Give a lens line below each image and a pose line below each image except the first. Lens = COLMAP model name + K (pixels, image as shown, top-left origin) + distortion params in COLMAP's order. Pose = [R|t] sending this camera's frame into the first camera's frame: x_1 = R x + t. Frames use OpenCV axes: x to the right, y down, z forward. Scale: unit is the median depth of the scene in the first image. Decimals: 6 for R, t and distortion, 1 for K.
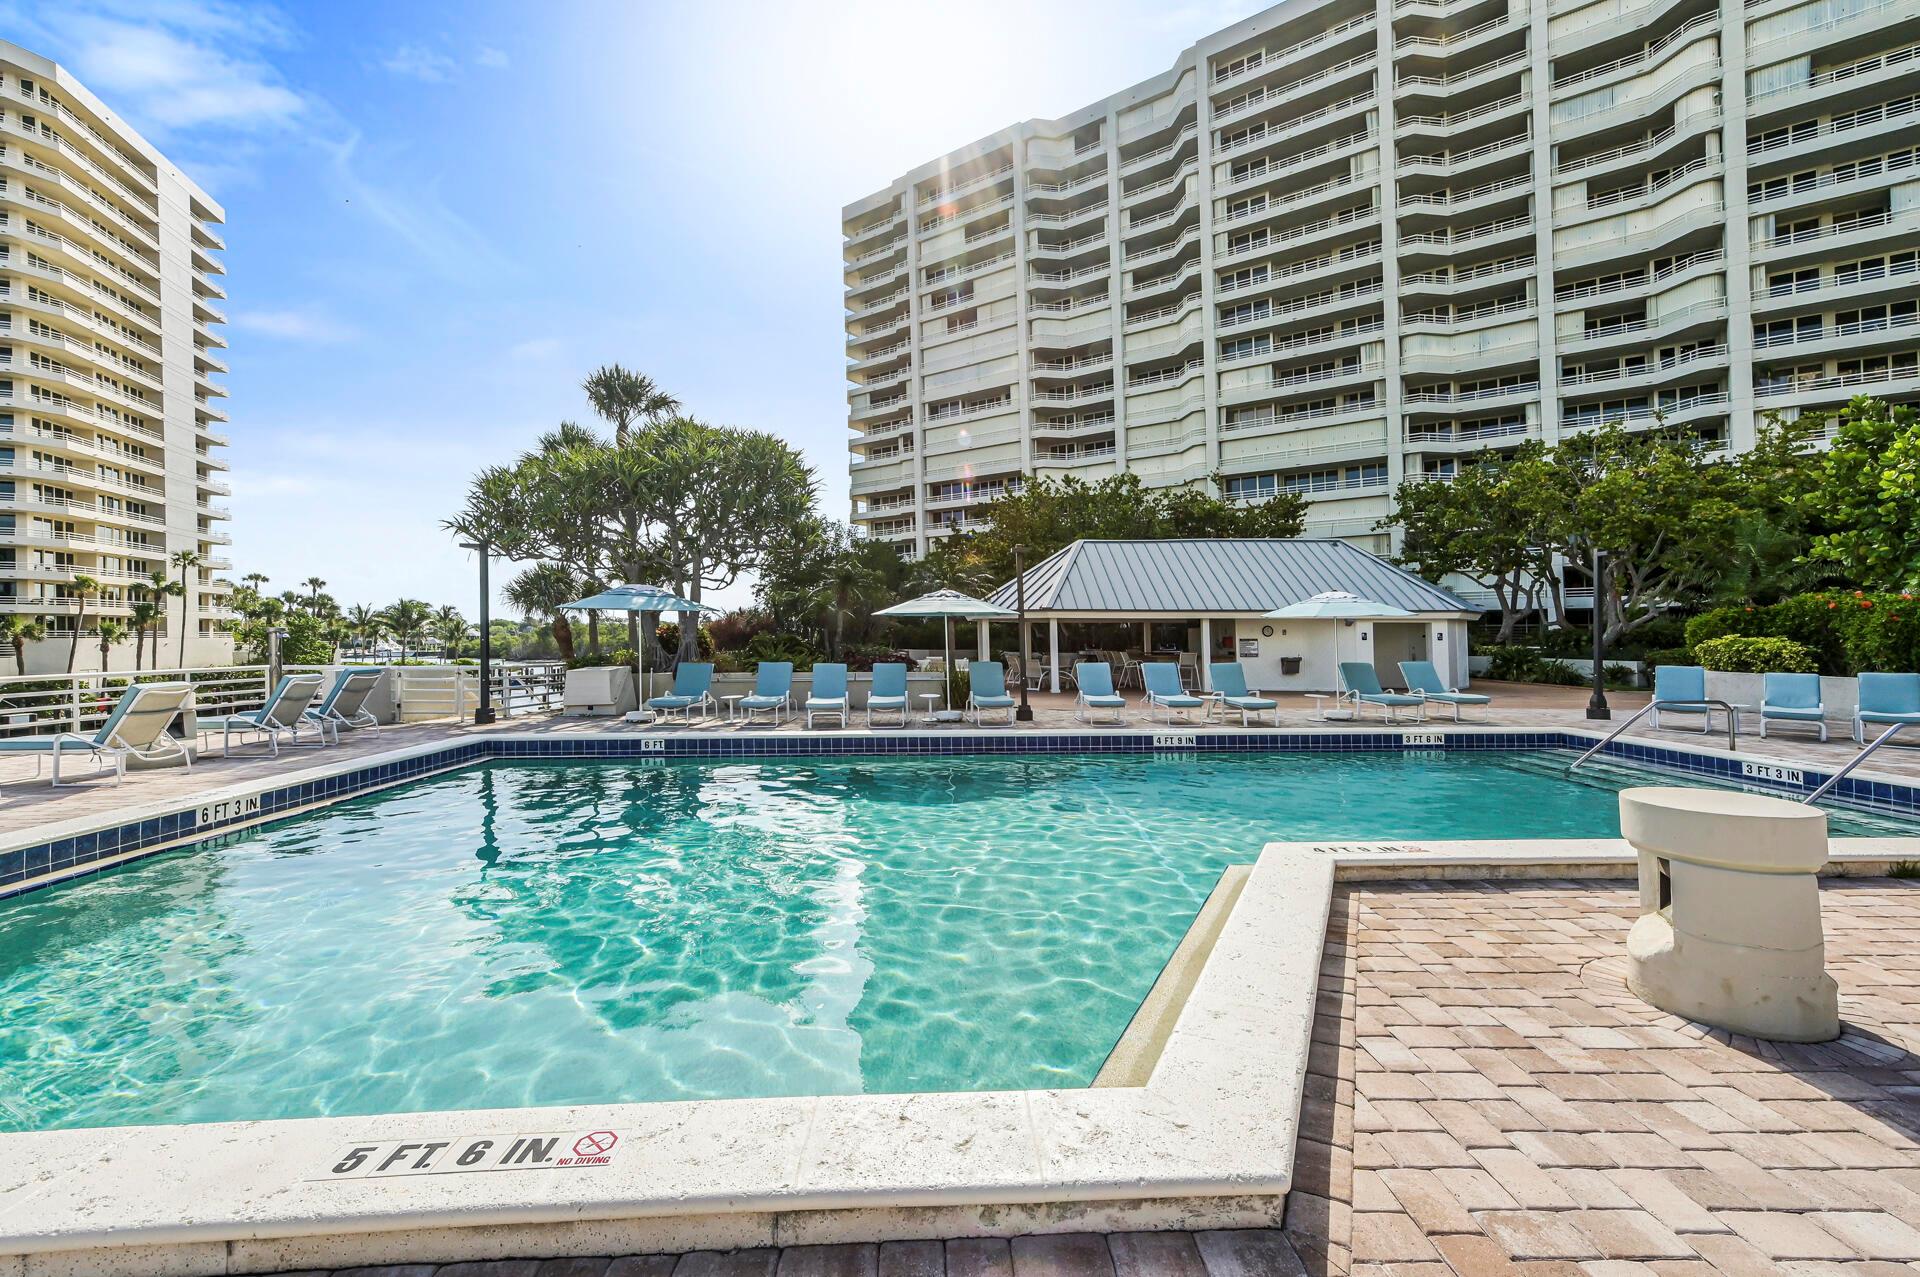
lens RADIAL K [[760.1, 0, 957.1], [0, 760.1, 619.2], [0, 0, 1]] dist [0.016032, -0.000151]
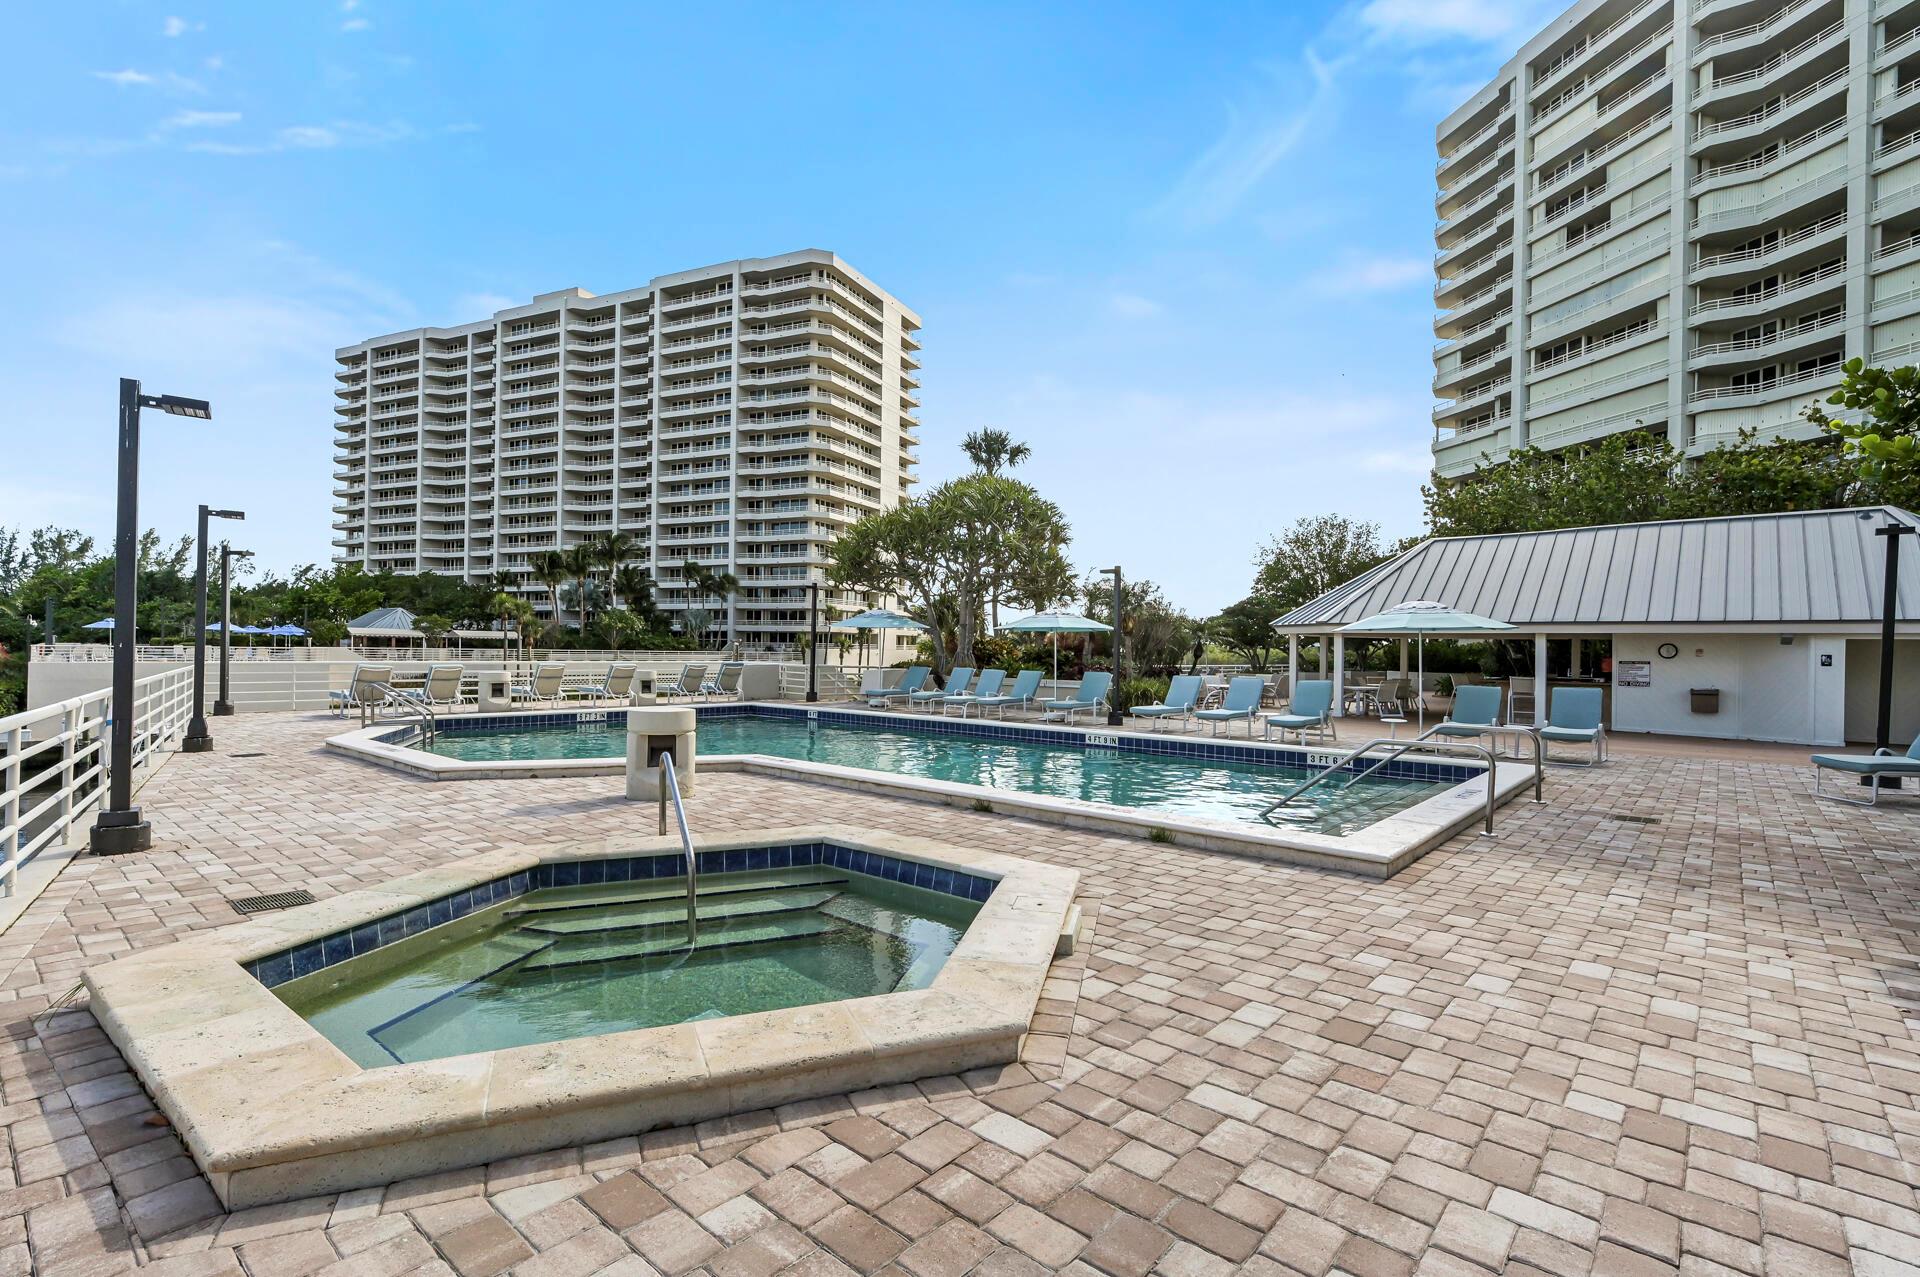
lens RADIAL K [[860.8, 0, 960.0], [0, 860.8, 638.5], [0, 0, 1]] dist [-0.000584, -0.000515]
pose [[0.732699, 0.003169, -0.680545, 0.135892], [-0.001480, 0.999994, 0.003062, 0.000728], [0.680551, -0.001236, 0.732700, -0.010938]]
